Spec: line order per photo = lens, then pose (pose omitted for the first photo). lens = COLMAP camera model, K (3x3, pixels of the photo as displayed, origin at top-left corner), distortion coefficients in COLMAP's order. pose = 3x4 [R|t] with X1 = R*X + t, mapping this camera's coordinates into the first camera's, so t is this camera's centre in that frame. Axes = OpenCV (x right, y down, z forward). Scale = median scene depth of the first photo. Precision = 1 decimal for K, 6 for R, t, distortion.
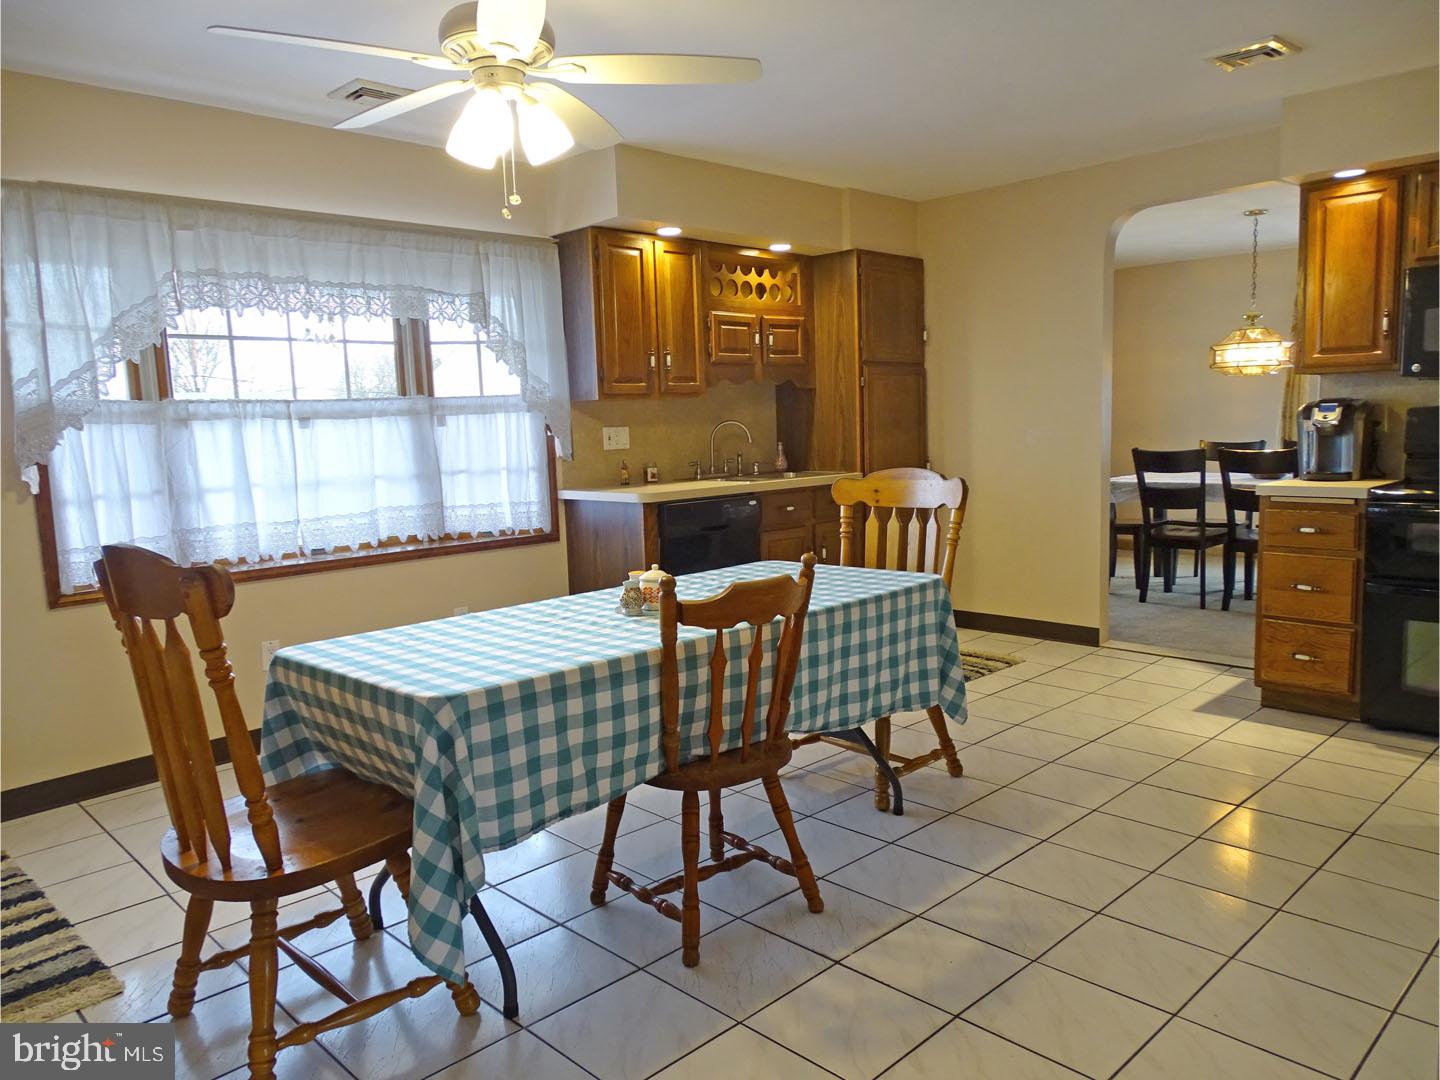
lens RADIAL K [[1031.8, 0, 720.0], [0, 1031.8, 540.0], [0, 0, 1]] dist [0.001374, -0.002243]
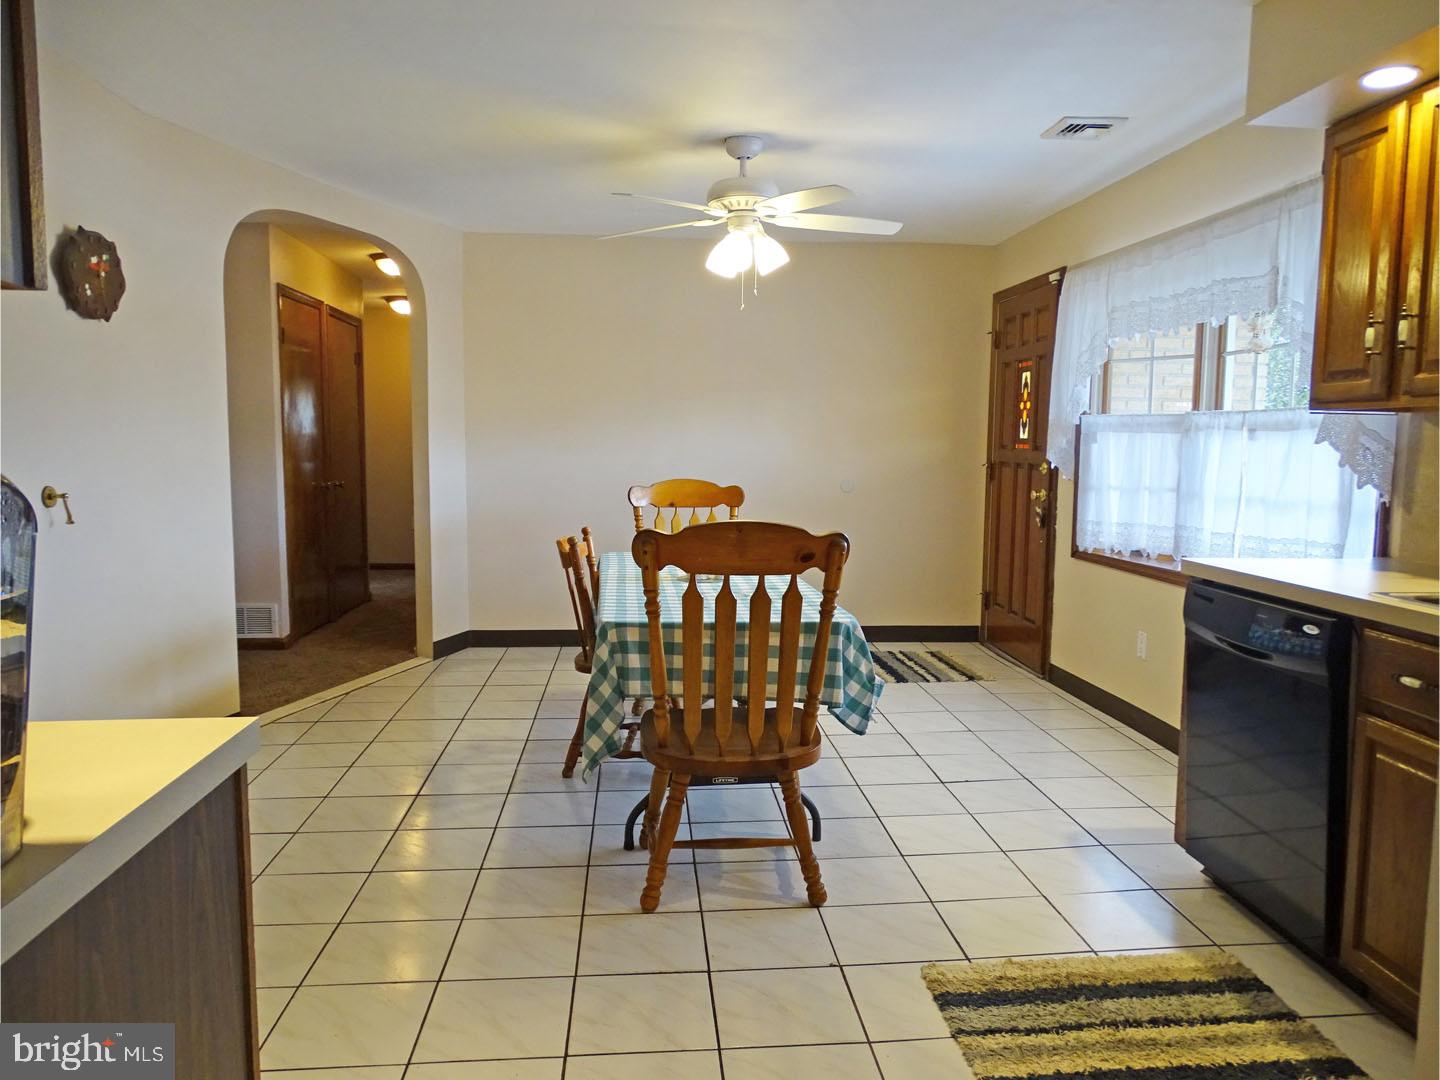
lens RADIAL K [[1031.8, 0, 720.0], [0, 1031.8, 540.0], [0, 0, 1]] dist [0.001374, -0.002243]
pose [[-0.633140, 0.106146, -0.766725, 0.673675], [-0.086353, 0.974683, 0.206244, -0.184345], [0.769206, 0.196790, -0.607944, 1.289185]]
